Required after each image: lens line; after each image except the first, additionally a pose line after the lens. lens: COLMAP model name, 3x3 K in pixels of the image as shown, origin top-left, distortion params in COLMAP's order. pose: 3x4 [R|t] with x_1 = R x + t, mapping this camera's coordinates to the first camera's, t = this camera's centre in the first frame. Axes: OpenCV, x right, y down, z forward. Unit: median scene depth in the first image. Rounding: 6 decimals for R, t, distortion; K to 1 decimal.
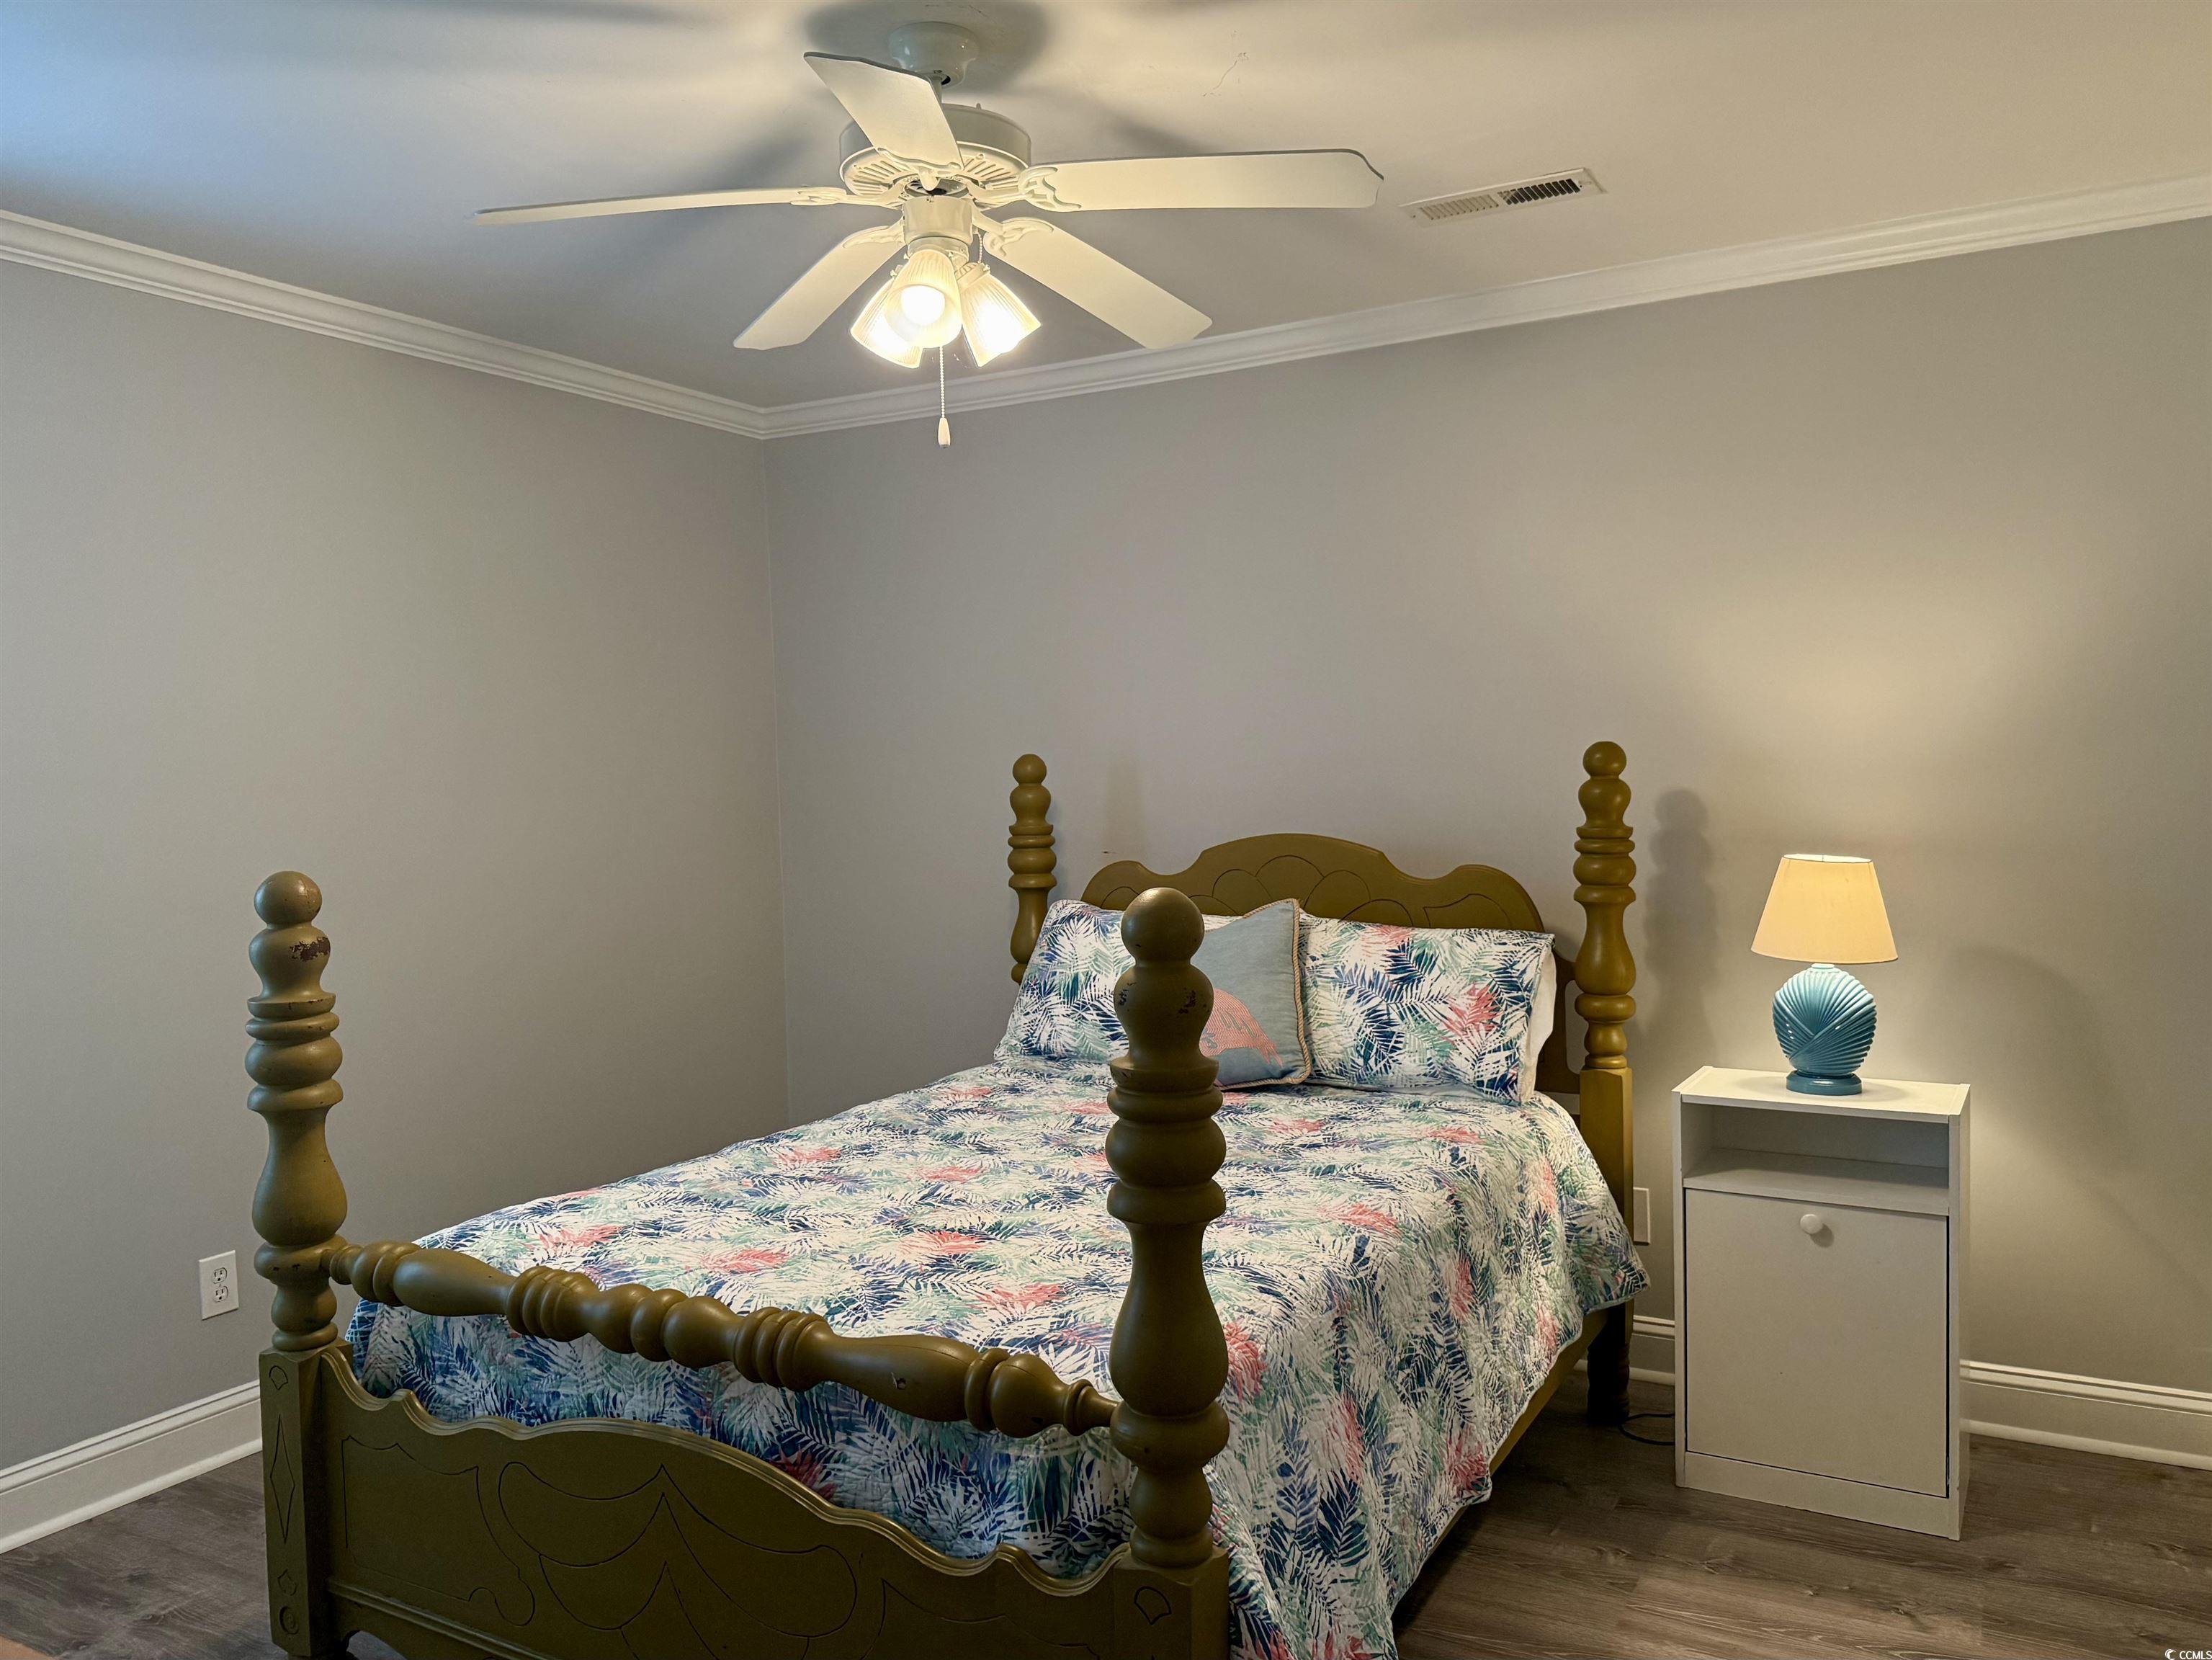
lens RADIAL K [[1595.4, 0, 1106.0], [0, 1595.4, 830.0], [0, 0, 1]] dist [0.138534, -0.263501]
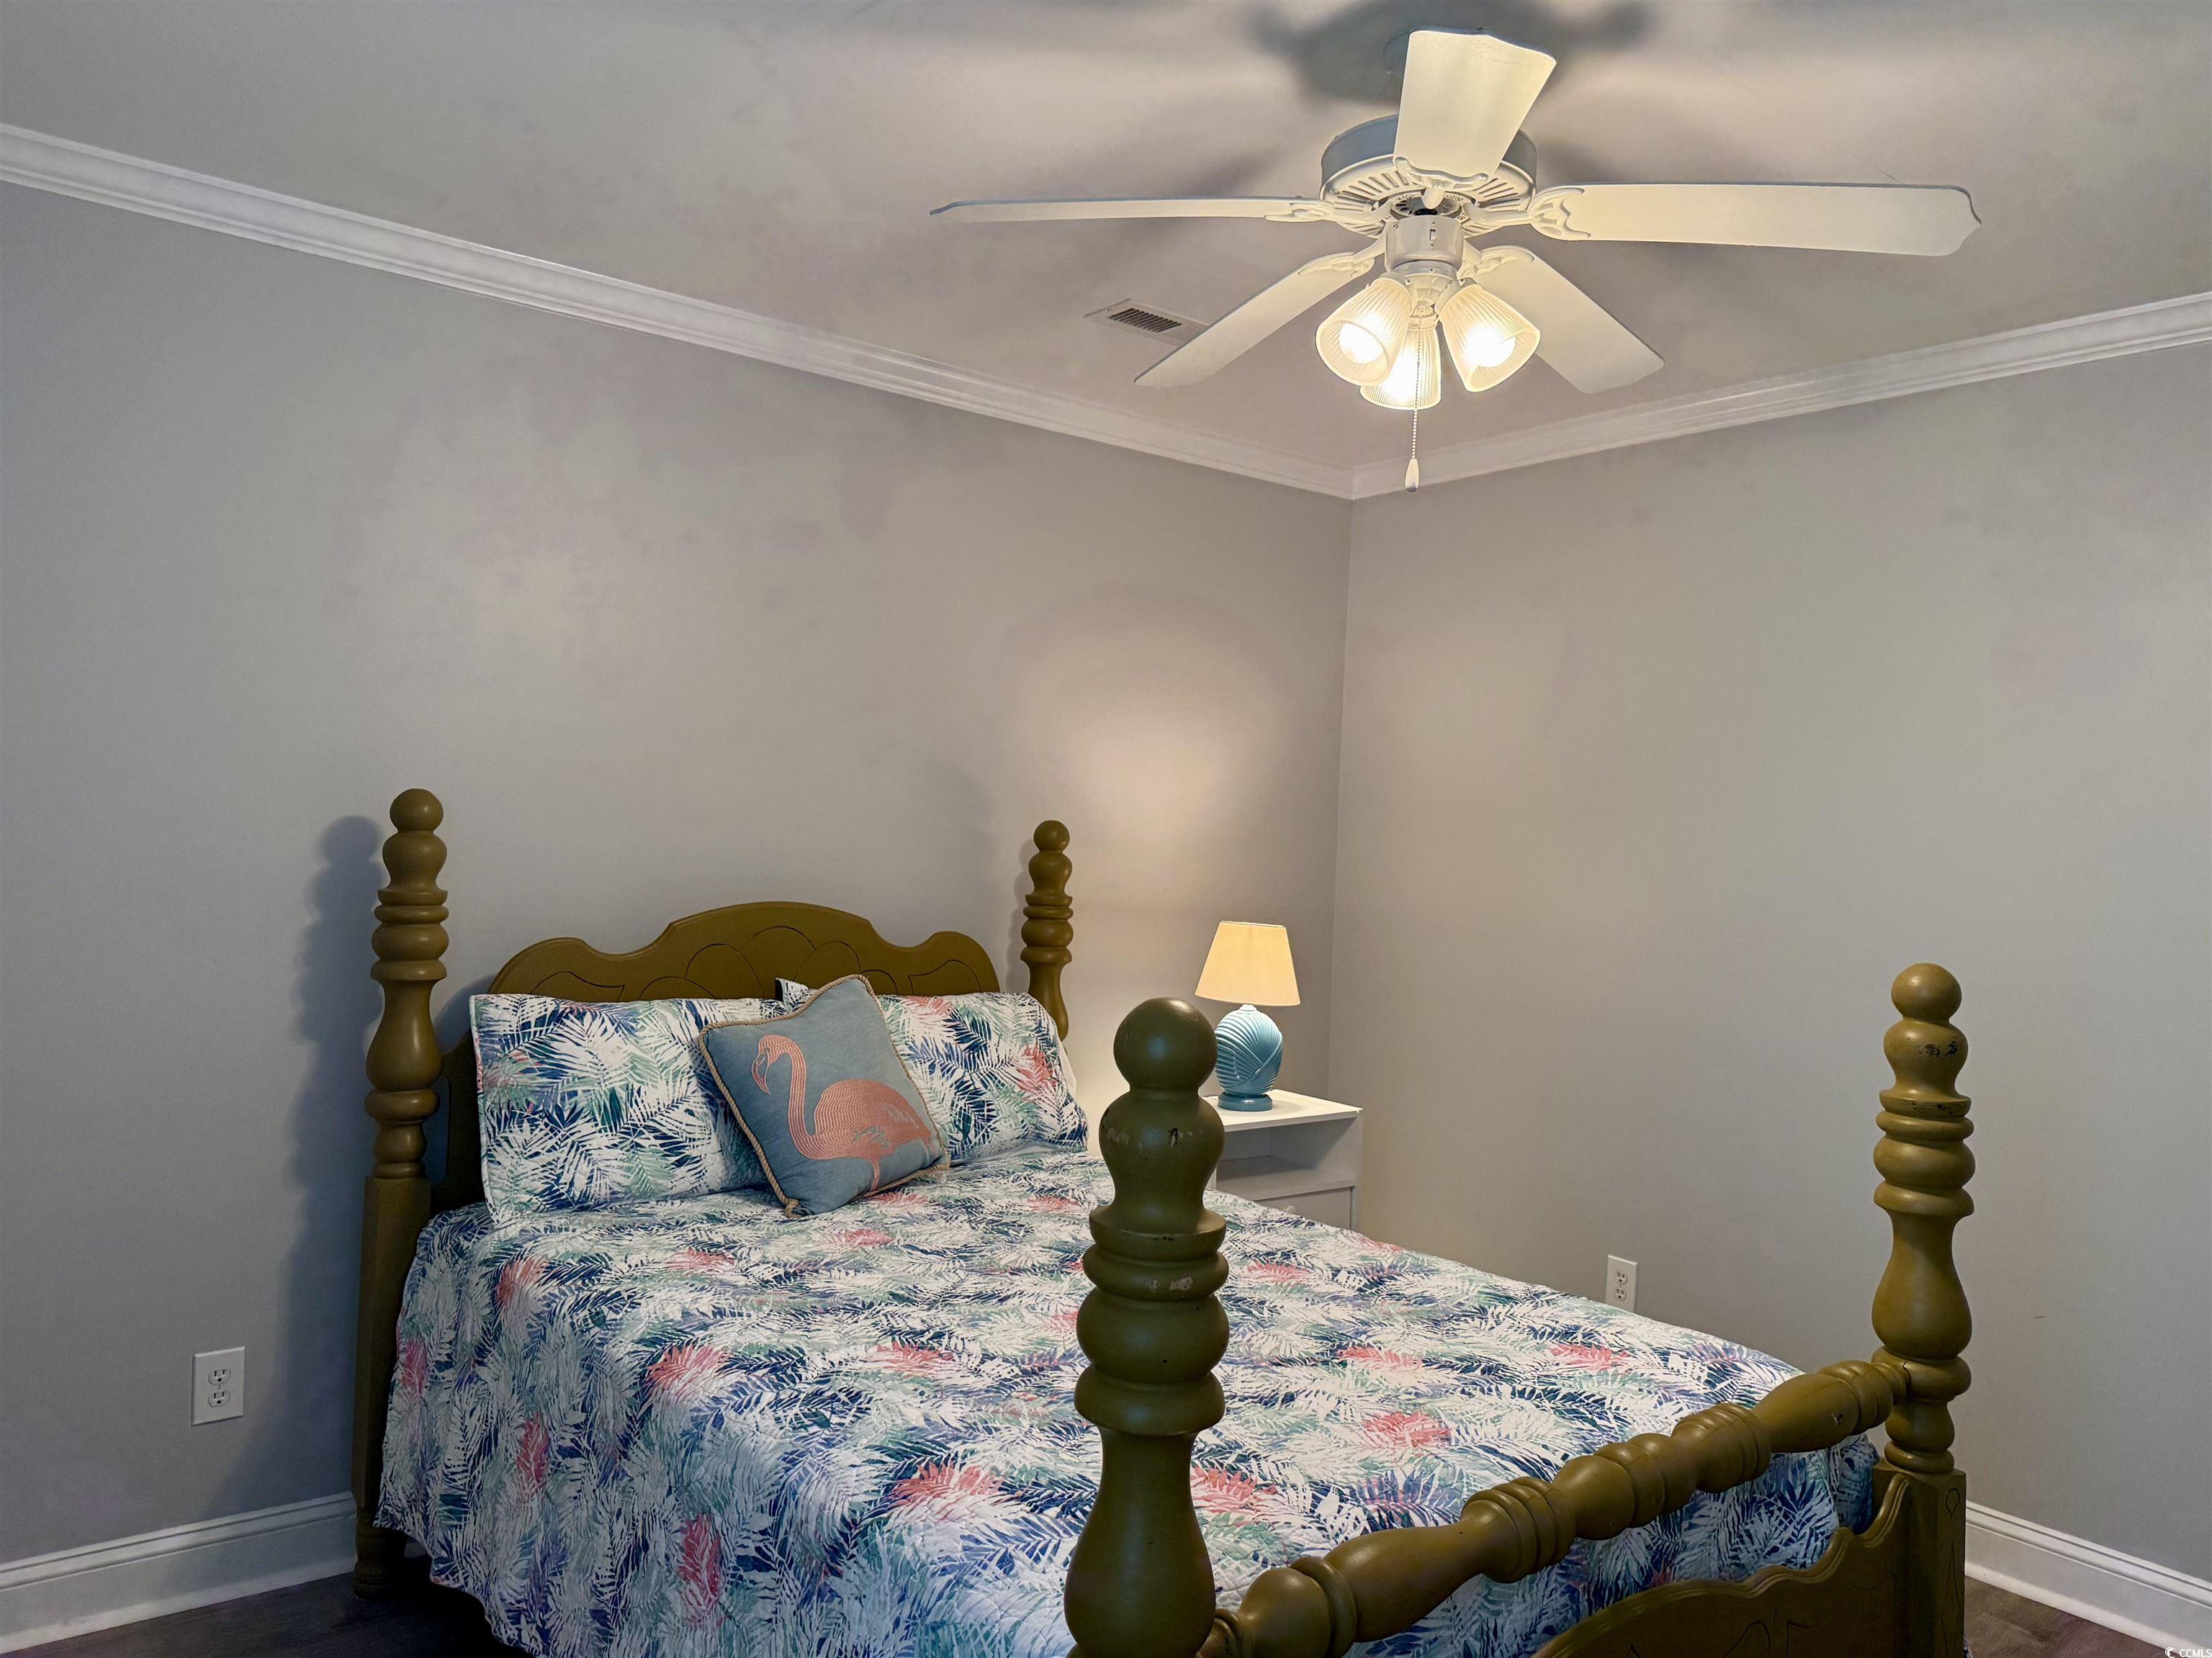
lens RADIAL K [[1595.0, 0, 1106.0], [0, 1595.0, 829.0], [0, 0, 1]] dist [0.138534, -0.263501]
pose [[0.368361, 0.033196, 0.929090, -0.719522], [-0.009236, 0.999444, -0.032048, -0.011926], [-0.929637, 0.003224, 0.368463, 0.557437]]
